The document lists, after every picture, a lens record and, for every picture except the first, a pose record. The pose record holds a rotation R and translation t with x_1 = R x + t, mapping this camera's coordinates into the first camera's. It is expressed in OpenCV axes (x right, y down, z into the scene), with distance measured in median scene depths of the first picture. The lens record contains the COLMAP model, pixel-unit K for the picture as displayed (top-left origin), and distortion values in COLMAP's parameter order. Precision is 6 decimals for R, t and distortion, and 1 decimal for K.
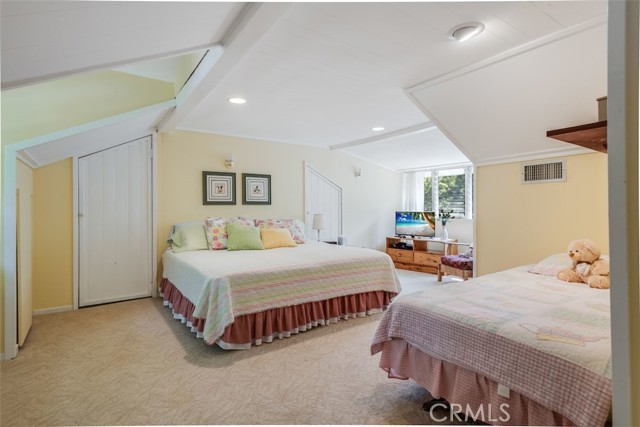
lens RADIAL K [[350.0, 0, 319.8], [0, 350.0, 204.6], [0, 0, 1]] dist [-0.002530, -0.001510]
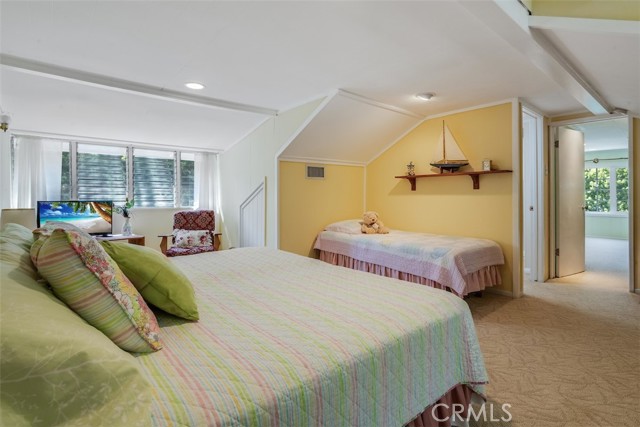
lens RADIAL K [[311.0, 0, 320.8], [0, 311.0, 192.9], [0, 0, 1]] dist [-0.001195, -0.000483]
pose [[-0.127219, 0.014449, 0.991769, -0.390277], [-0.010302, 0.999821, -0.015888, 0.010295], [-0.991821, -0.012238, -0.127047, 0.626925]]
